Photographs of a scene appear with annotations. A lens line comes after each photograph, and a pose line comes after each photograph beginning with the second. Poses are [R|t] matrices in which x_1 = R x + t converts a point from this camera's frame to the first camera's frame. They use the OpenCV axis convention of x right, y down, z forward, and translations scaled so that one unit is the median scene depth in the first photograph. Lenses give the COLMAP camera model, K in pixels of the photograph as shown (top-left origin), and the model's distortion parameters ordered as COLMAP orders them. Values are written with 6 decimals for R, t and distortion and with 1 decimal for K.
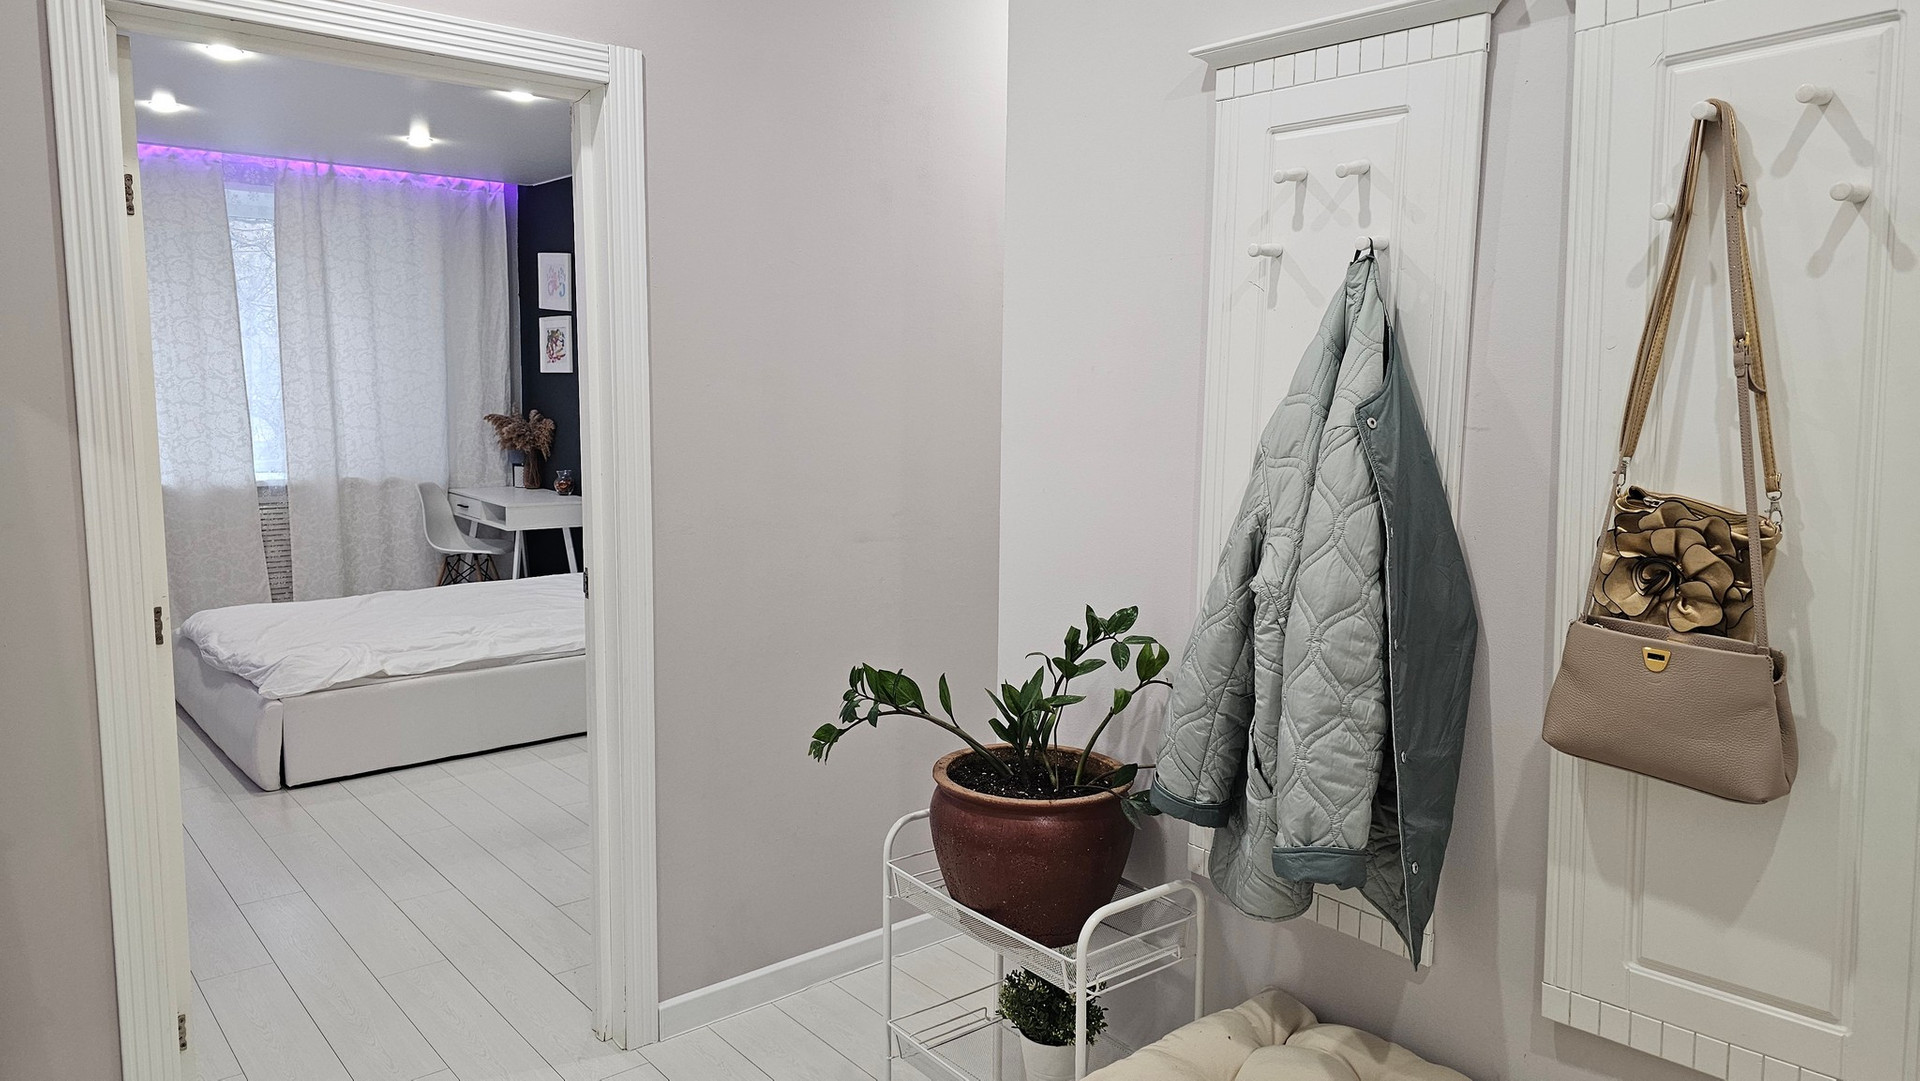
lens RADIAL K [[1283.6, 0, 958.1], [0, 1283.6, 526.3], [0, 0, 1]] dist [0.068034, -0.061793]
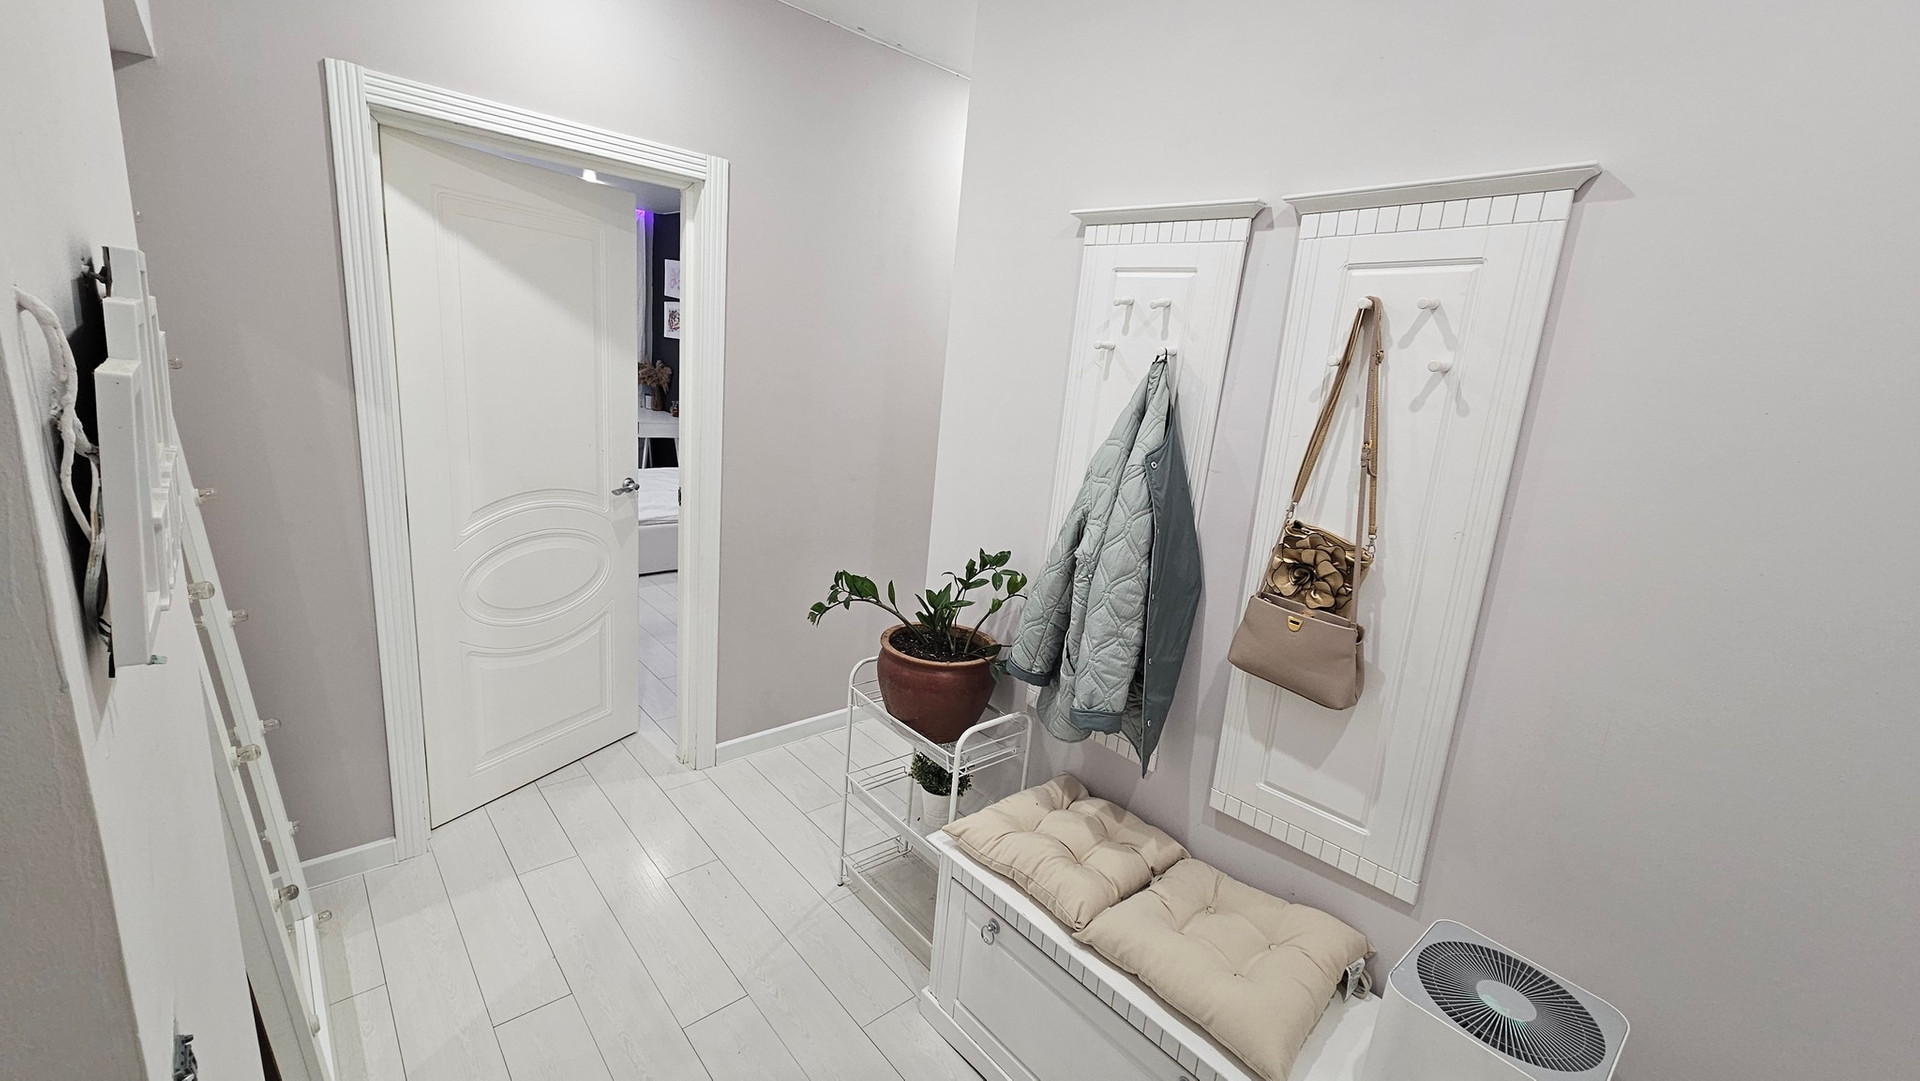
lens RADIAL K [[784.9, 0, 963.7], [0, 784.9, 538.3], [0, 0, 1]] dist [0.001888, -0.000562]
pose [[0.995771, 0.073327, 0.055344, 0.023029], [-0.079701, 0.989145, 0.123452, -0.075394], [-0.045691, -0.127341, 0.990806, 0.000233]]
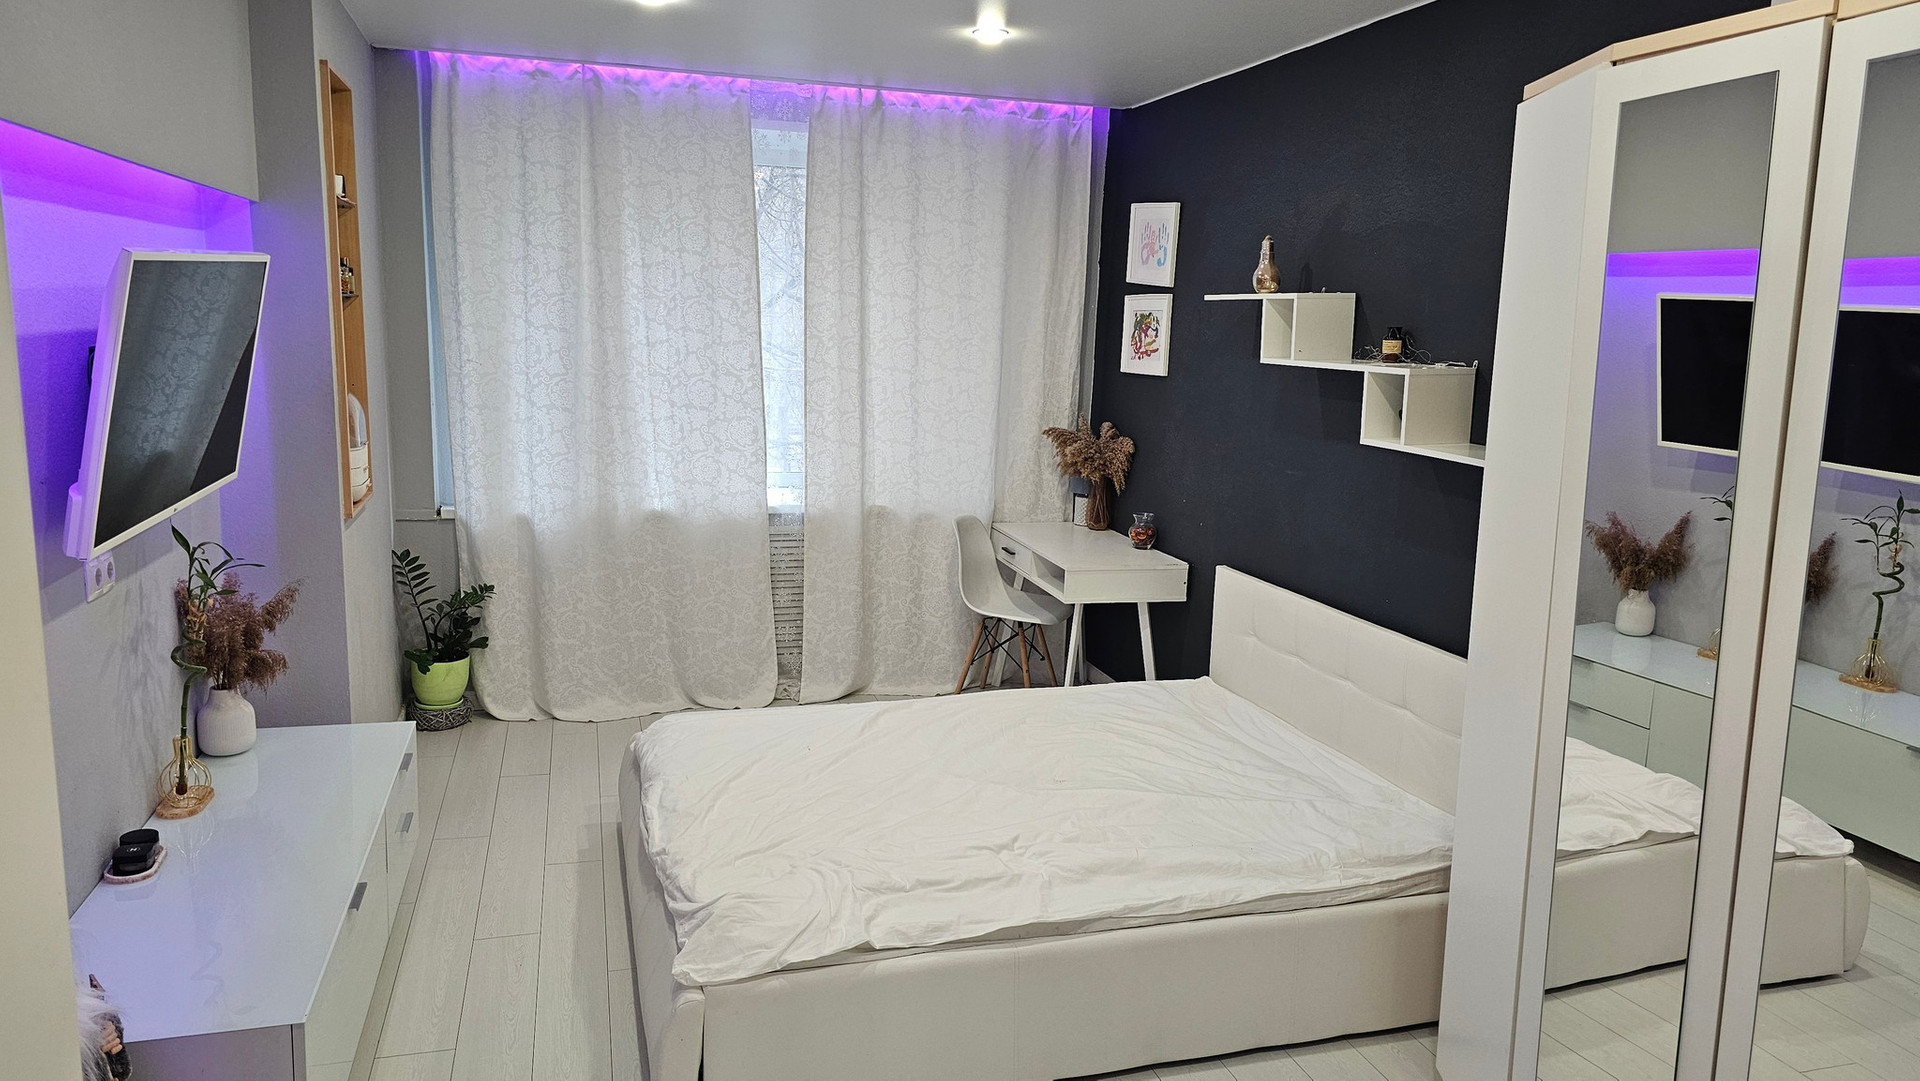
lens RADIAL K [[1283.6, 0, 966.4], [0, 1283.6, 536.0], [0, 0, 1]] dist [0.068034, -0.061793]
pose [[0.922132, 0.079596, -0.378598, -0.400264], [-0.064703, 0.996553, 0.051921, -0.192999], [0.381426, -0.023382, 0.924104, 0.979104]]
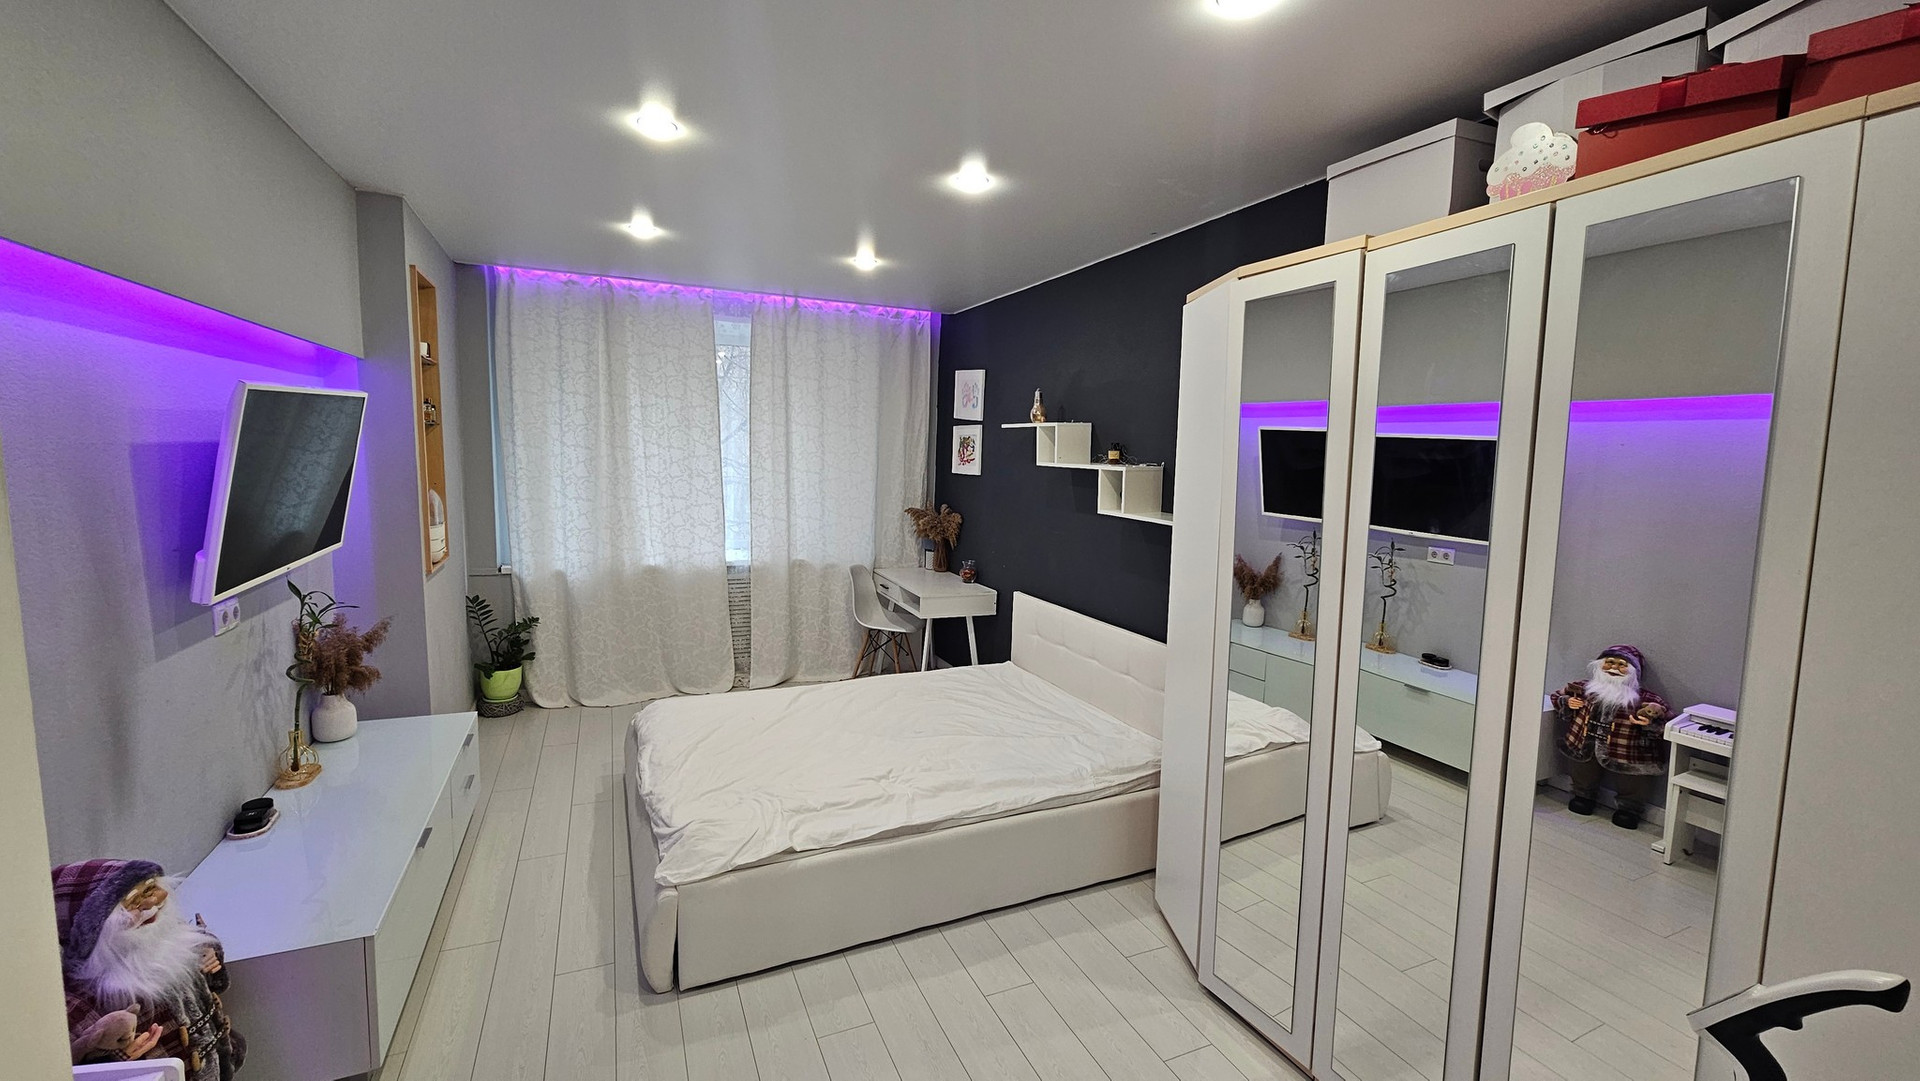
lens RADIAL K [[784.9, 0, 969.3], [0, 784.9, 542.7], [0, 0, 1]] dist [0.001888, -0.000562]
pose [[0.967023, 0.045221, -0.250644, -0.415000], [-0.047143, 0.998887, -0.001670, -0.182010], [0.250289, 0.013431, 0.968078, 1.040186]]
